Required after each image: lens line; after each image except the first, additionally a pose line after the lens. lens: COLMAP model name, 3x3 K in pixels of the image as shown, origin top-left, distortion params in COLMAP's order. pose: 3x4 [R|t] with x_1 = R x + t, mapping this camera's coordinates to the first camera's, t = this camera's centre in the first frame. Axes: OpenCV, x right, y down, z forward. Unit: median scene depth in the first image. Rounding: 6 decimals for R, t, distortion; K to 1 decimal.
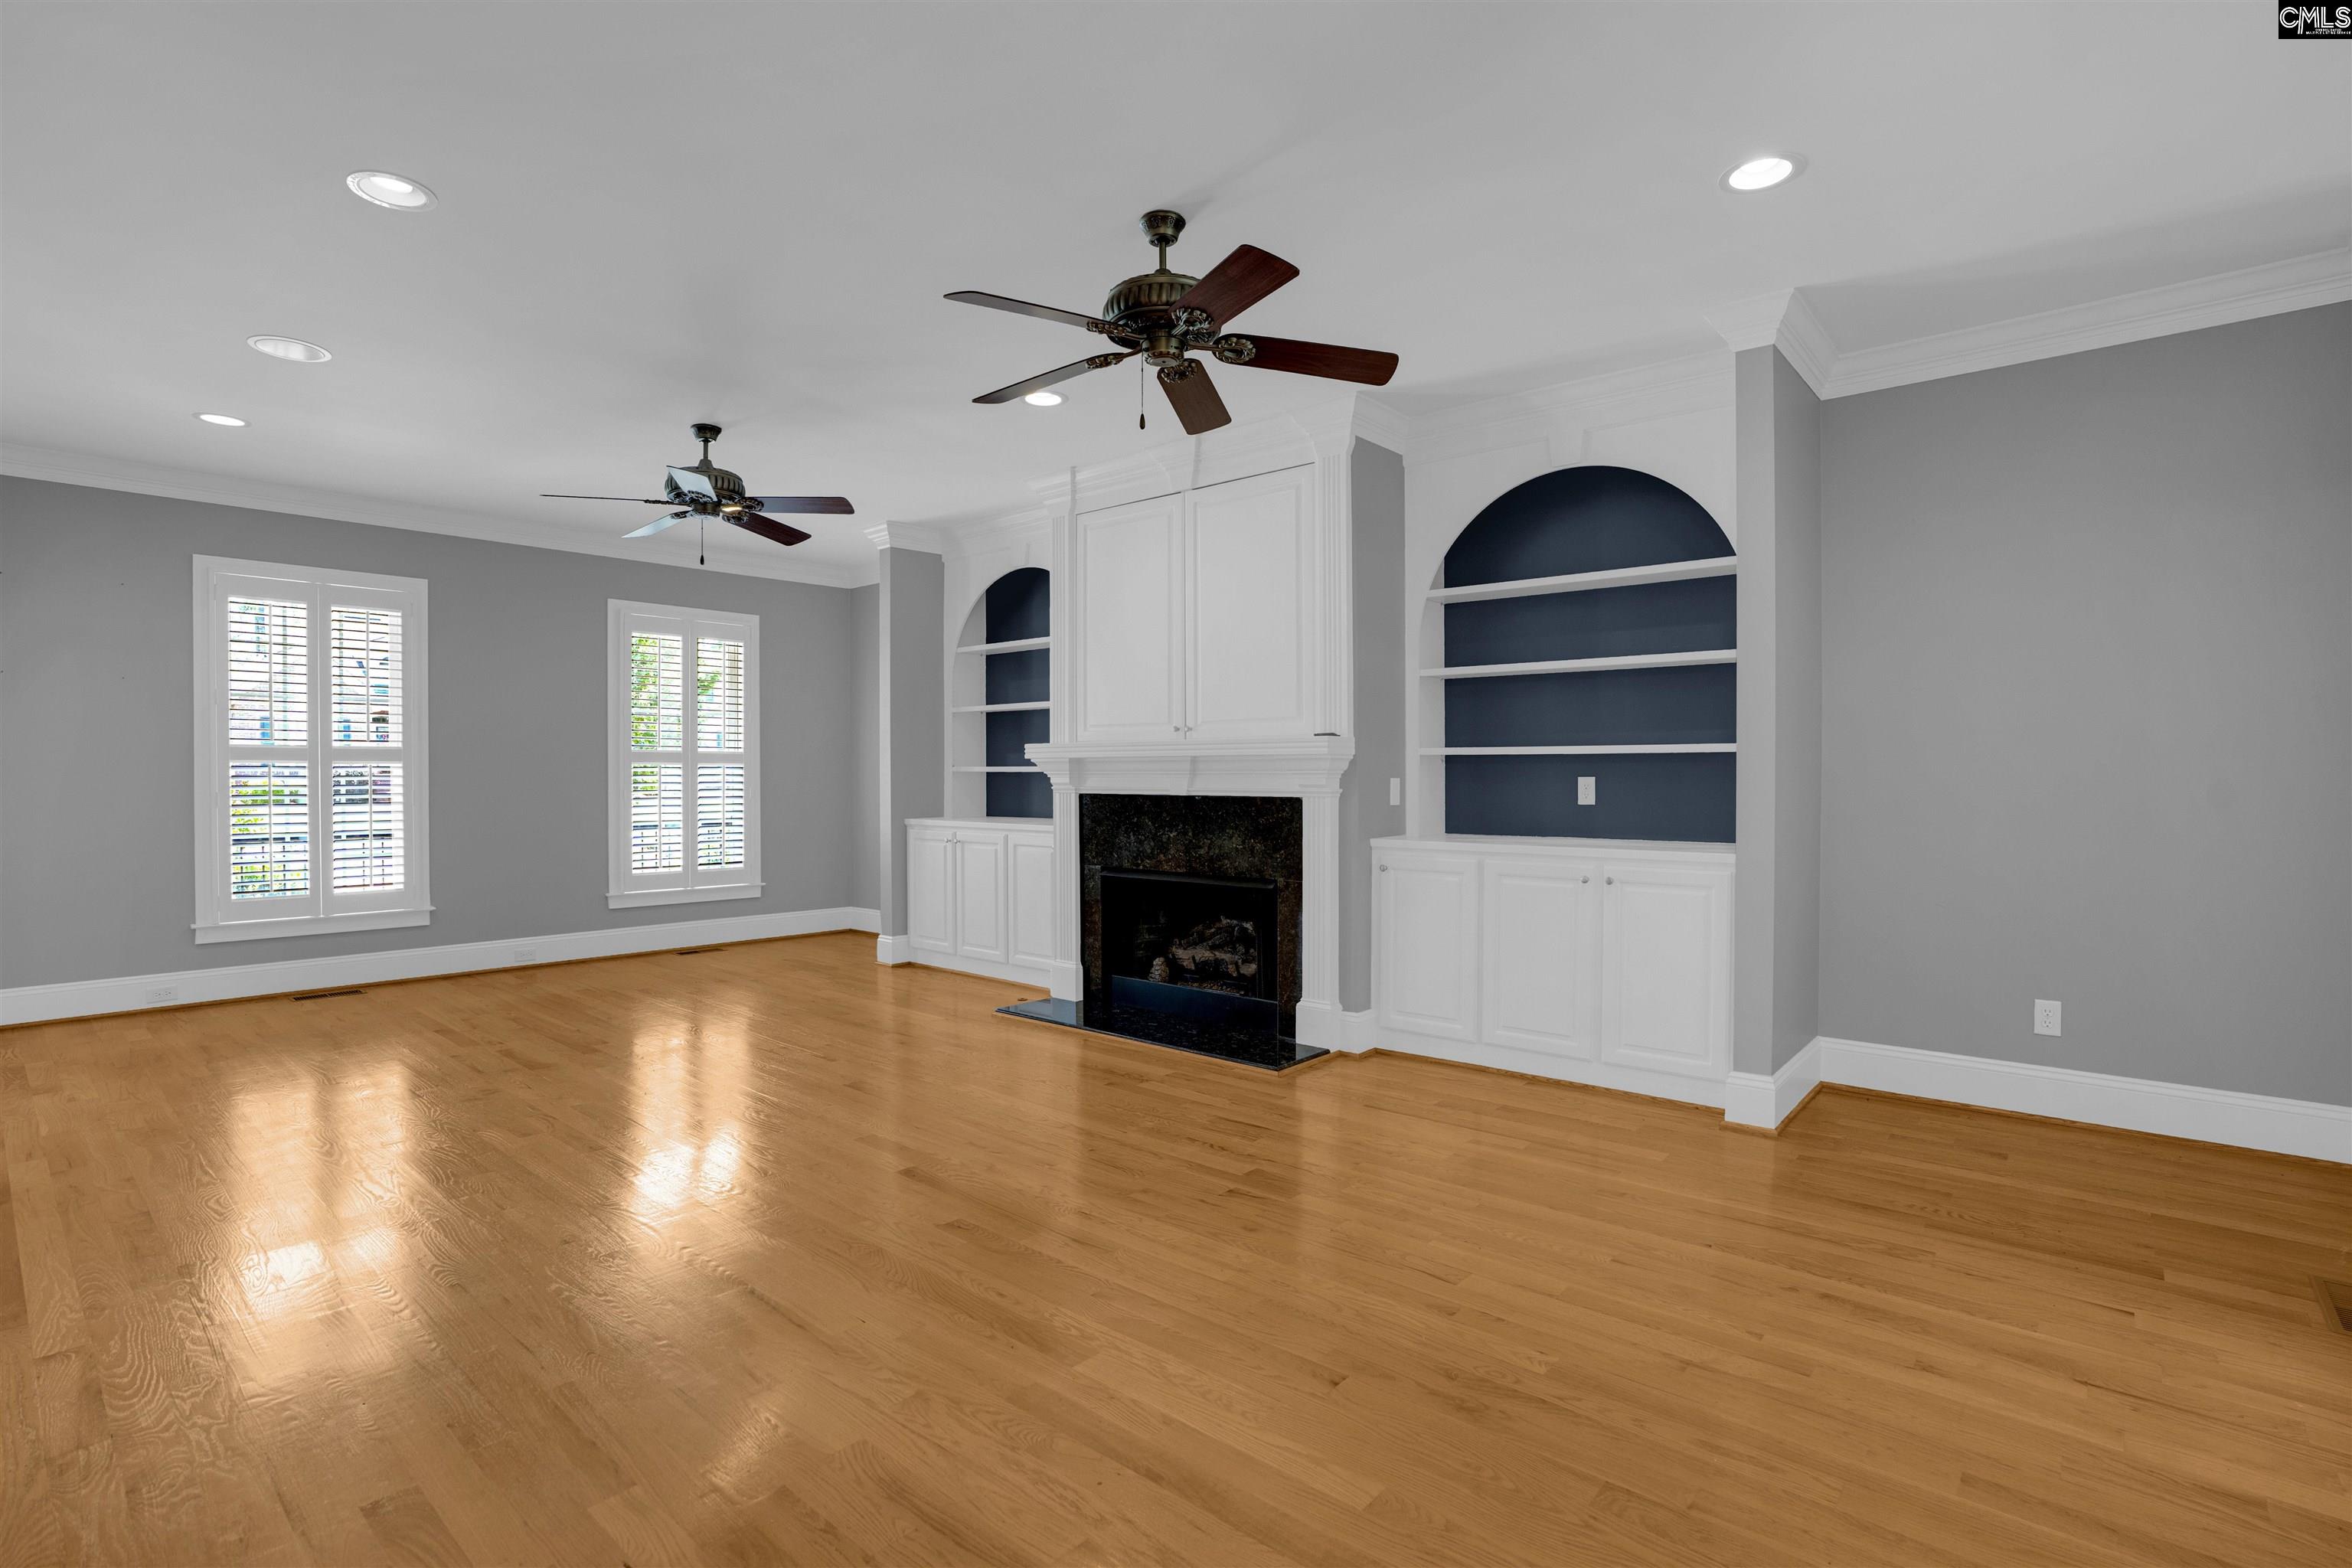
lens RADIAL K [[1103.8, 0, 1184.6], [0, 1103.8, 768.7], [0, 0, 1]] dist [-0.040779, 0.004462]
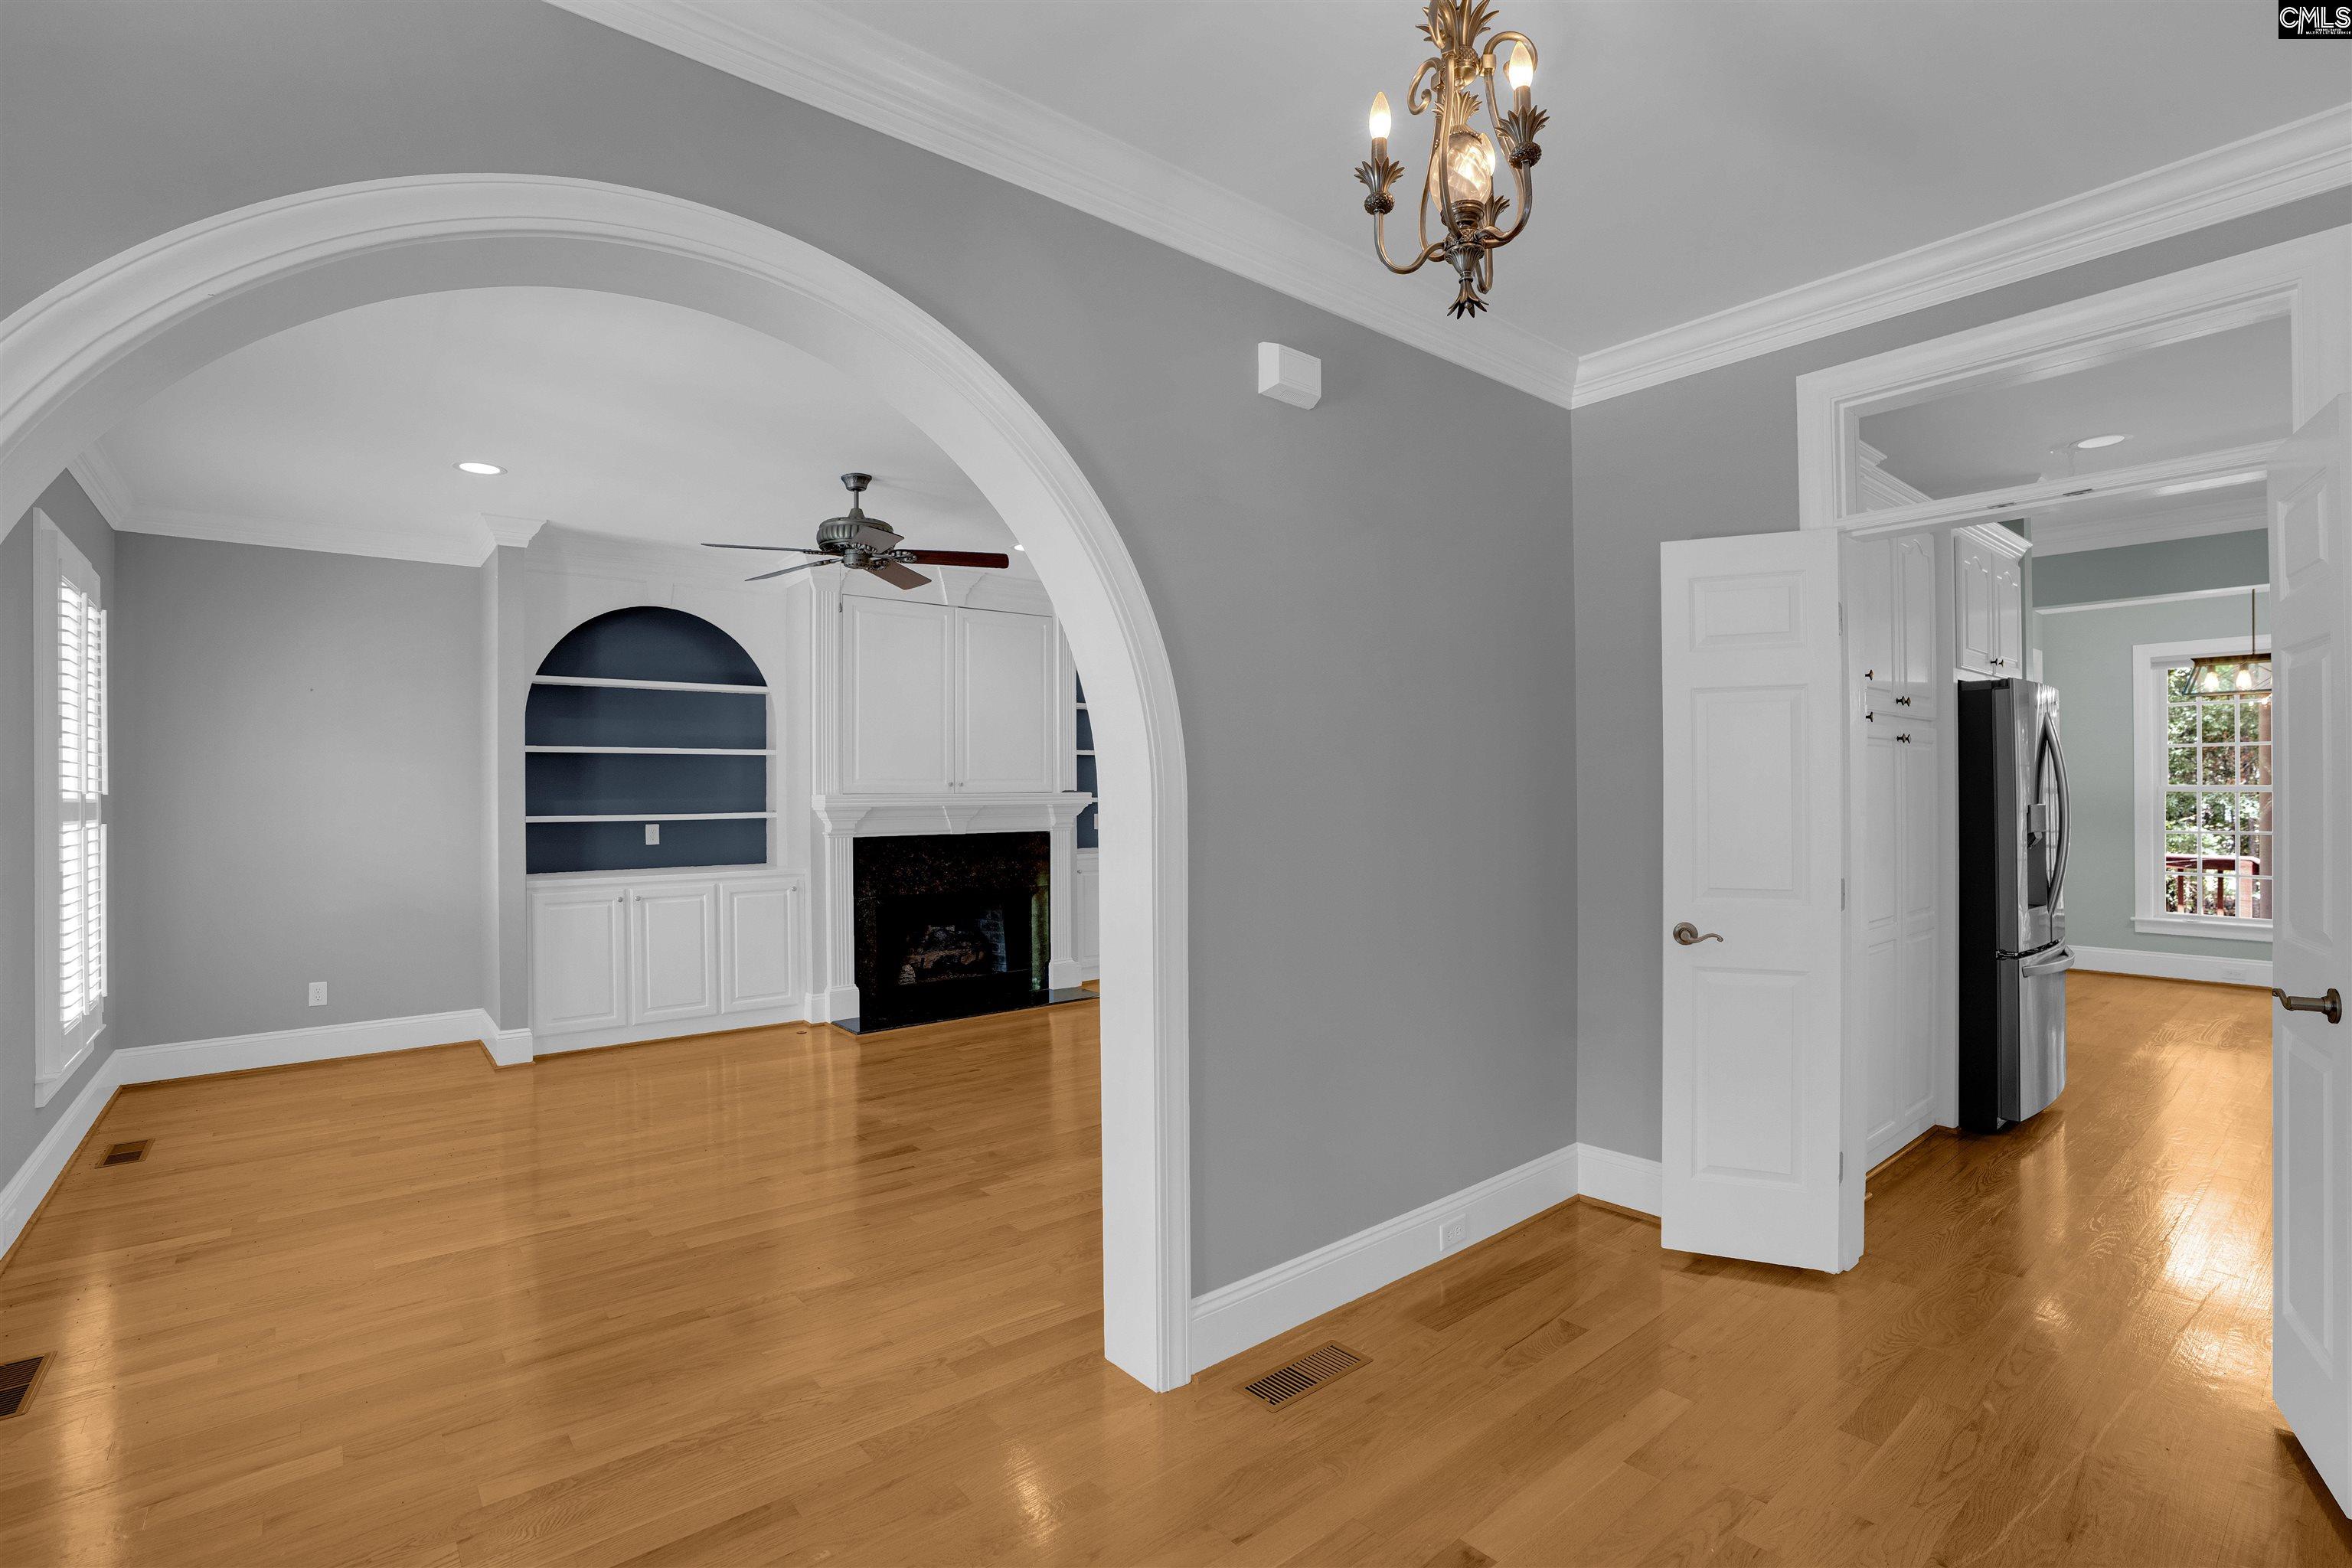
lens RADIAL K [[1103.8, 0, 1160.1], [0, 1103.8, 791.2], [0, 0, 1]] dist [-0.040779, 0.004462]
pose [[0.193055, 0.003426, 0.981182, -1.228974], [0.005647, 0.999973, -0.004603, -0.019485], [-0.981172, 0.006429, 0.193031, 0.485693]]
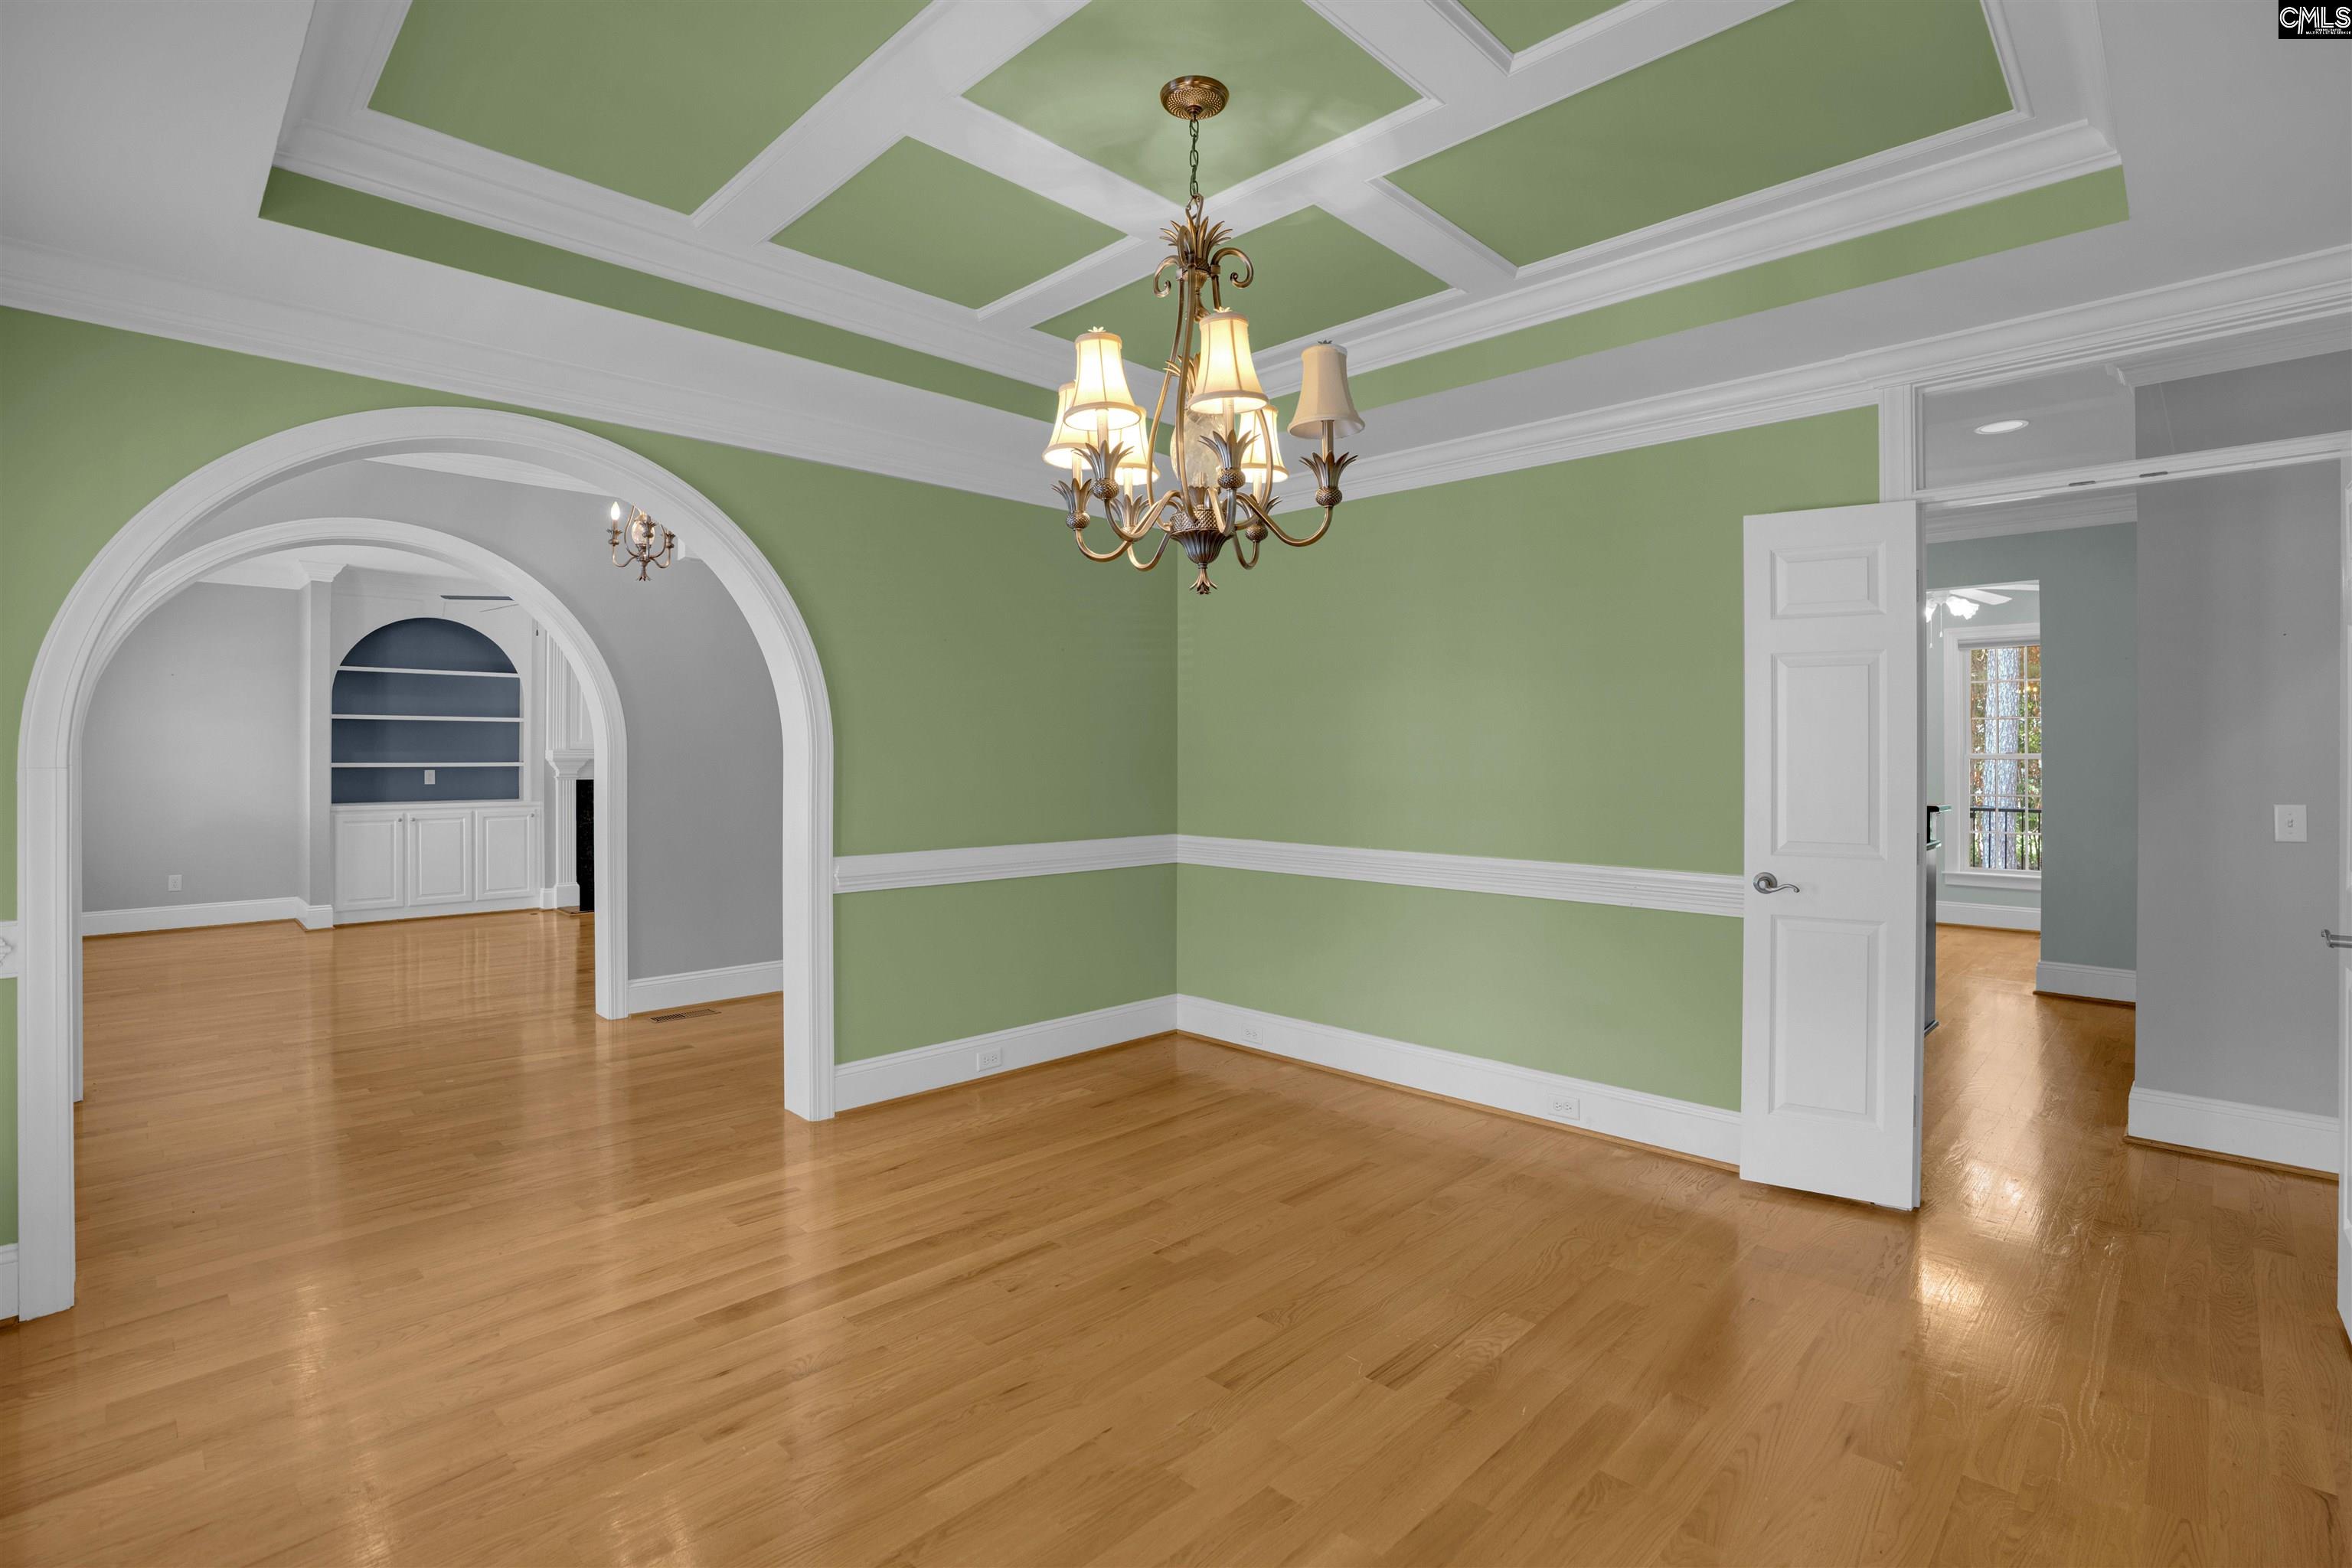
lens RADIAL K [[1103.8, 0, 1183.4], [0, 1103.8, 751.9], [0, 0, 1]] dist [-0.040779, 0.004462]
pose [[0.073224, 0.007794, 0.997285, -1.756481], [-0.002396, 0.999968, -0.007639, -0.009586], [-0.997313, -0.001830, 0.073240, -0.033342]]
